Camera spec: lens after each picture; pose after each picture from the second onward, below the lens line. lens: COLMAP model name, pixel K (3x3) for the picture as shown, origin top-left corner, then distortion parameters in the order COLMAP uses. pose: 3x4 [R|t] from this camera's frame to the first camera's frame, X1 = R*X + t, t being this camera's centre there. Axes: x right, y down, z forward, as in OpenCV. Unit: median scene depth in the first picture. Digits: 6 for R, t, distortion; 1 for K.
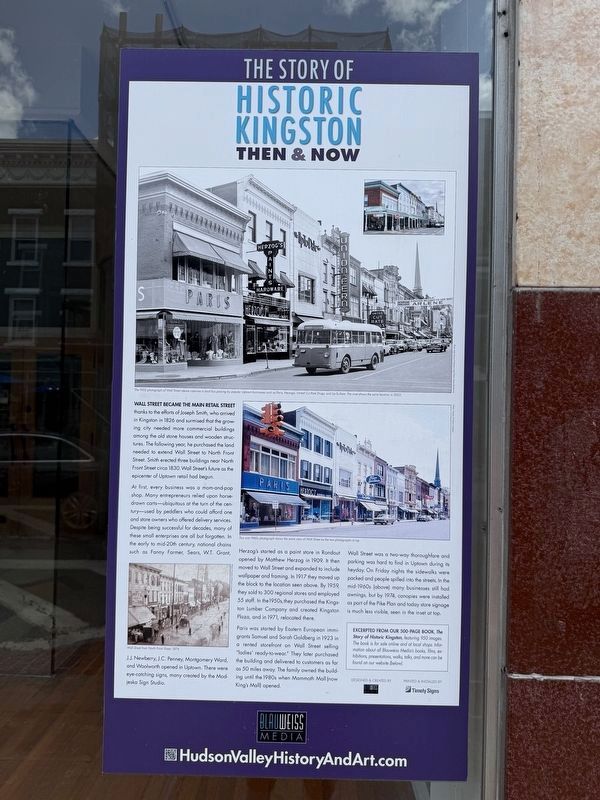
lens RADIAL K [[564.5, 0, 300.4], [0, 564.5, 399.2], [0, 0, 1]] dist [0.028878, -0.030135]
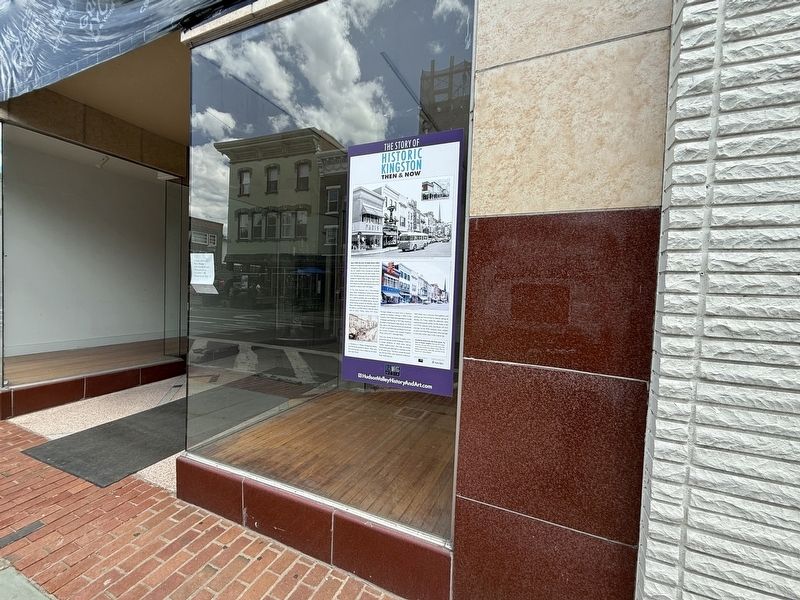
lens RADIAL K [[342.0, 0, 398.8], [0, 342.0, 297.9], [0, 0, 1]] dist [-0.000756, 0.000039]
pose [[0.916269, 0.025389, -0.399758, 0.700114], [-0.009726, 0.999105, 0.041160, 0.119748], [0.400445, -0.033826, 0.915696, -0.616086]]
